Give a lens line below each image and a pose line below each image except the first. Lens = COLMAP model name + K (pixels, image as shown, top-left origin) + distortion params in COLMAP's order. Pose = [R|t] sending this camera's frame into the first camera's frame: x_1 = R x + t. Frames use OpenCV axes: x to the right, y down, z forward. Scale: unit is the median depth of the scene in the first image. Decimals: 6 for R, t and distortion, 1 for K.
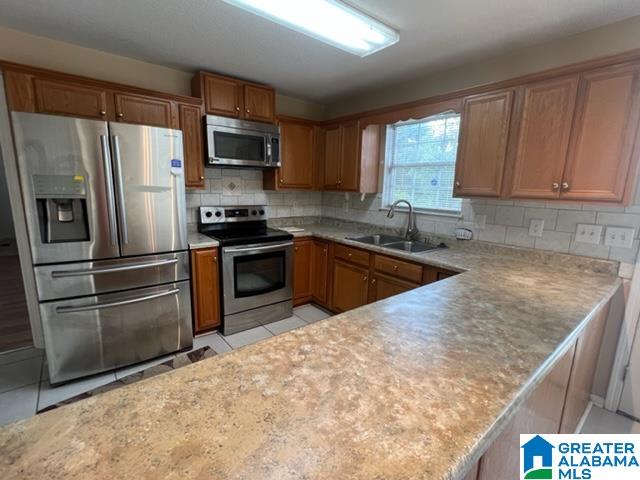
lens RADIAL K [[295.9, 0, 320.0], [0, 295.9, 240.0], [0, 0, 1]] dist [-0.000861, 0.000304]
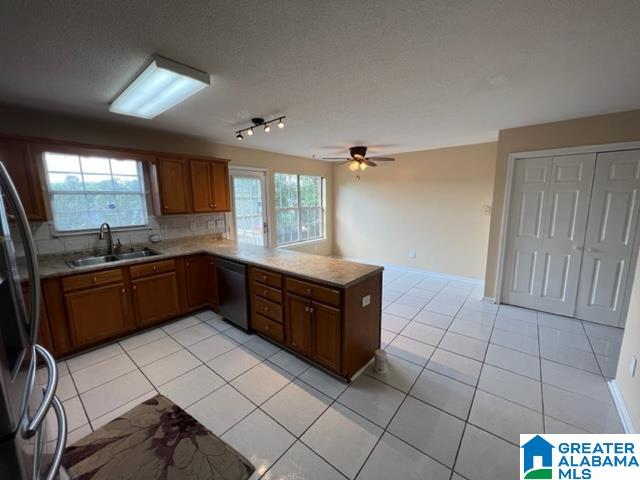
lens RADIAL K [[256.5, 0, 319.4], [0, 256.5, 238.2], [0, 0, 1]] dist [-0.000469, -0.000365]
pose [[-0.195096, -0.174050, 0.965217, -0.973248], [0.185087, 0.959912, 0.210504, -0.143393], [-0.963162, 0.219718, -0.155060, 0.371889]]
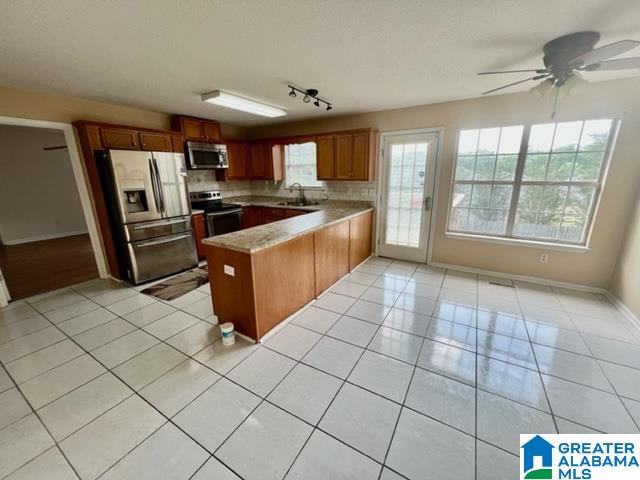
lens RADIAL K [[256.5, 0, 319.4], [0, 256.5, 238.2], [0, 0, 1]] dist [-0.000469, -0.000365]
pose [[0.941995, -0.119460, 0.313646, -0.180696], [0.097091, 0.991548, 0.086056, 0.112976], [-0.321276, -0.050612, 0.945632, -0.790262]]
